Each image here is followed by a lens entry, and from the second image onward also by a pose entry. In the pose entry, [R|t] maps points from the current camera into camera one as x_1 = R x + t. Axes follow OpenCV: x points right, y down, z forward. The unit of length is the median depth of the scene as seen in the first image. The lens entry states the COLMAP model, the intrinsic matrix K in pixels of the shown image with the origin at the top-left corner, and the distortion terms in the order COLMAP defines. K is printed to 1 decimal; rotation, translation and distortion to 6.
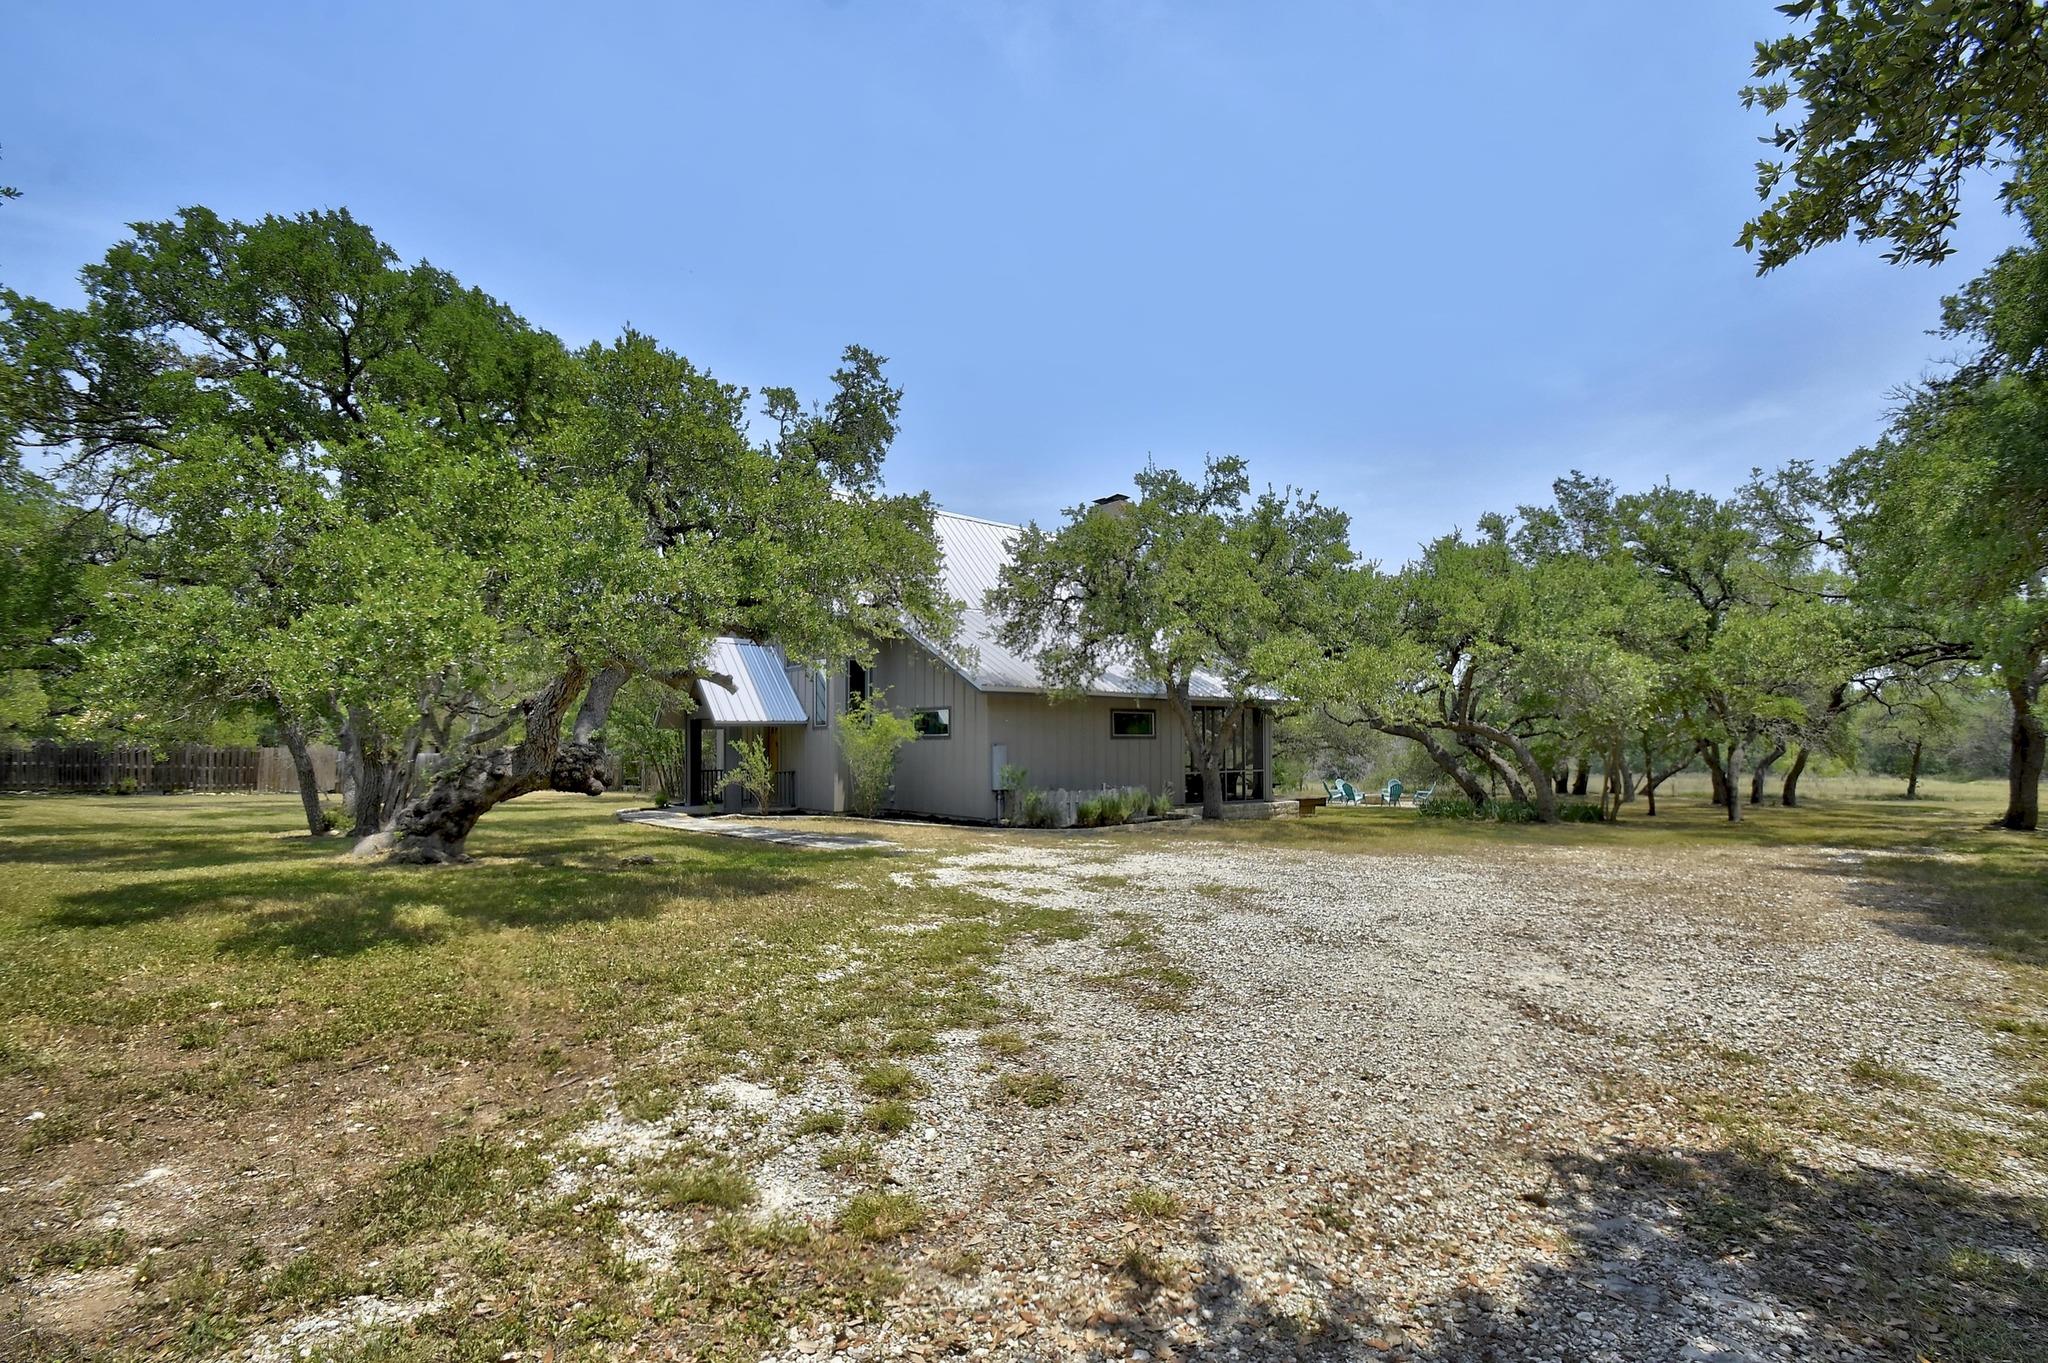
lens RADIAL K [[914.4, 0, 1032.8], [0, 914.4, 727.1], [0, 0, 1]] dist [-0.000376, -0.000049]
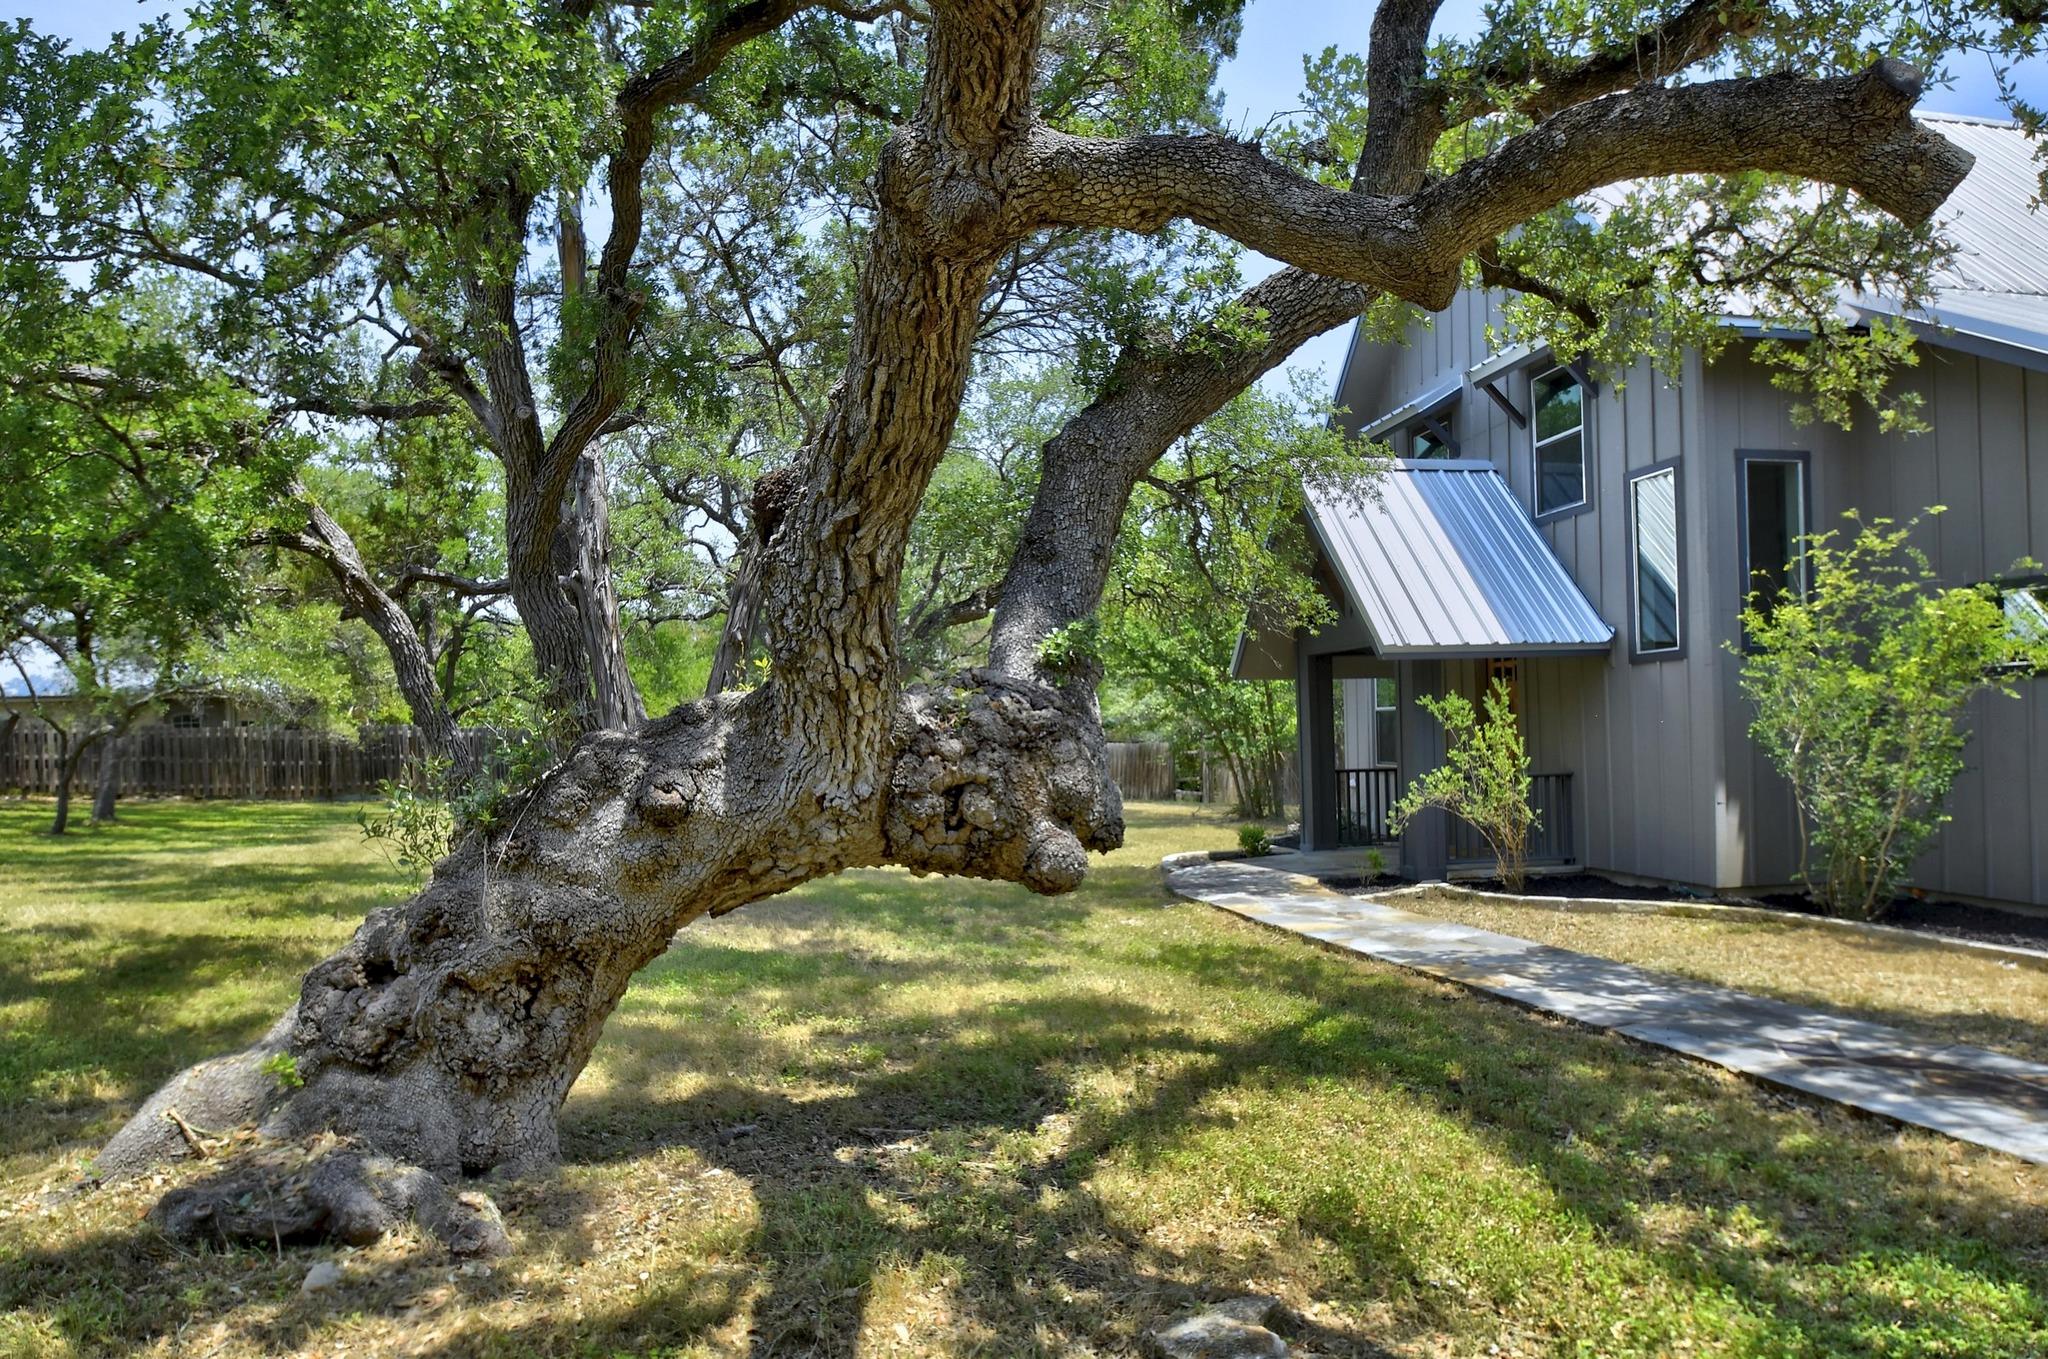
lens RADIAL K [[1275.2, 0, 1024.2], [0, 1275.2, 682.1], [0, 0, 1]] dist [-0.000939, -0.000345]
pose [[0.858027, -0.031776, -0.512621, -0.224049], [0.023892, 0.999473, -0.021964, 0.019110], [0.513048, 0.006598, 0.858334, 0.506632]]
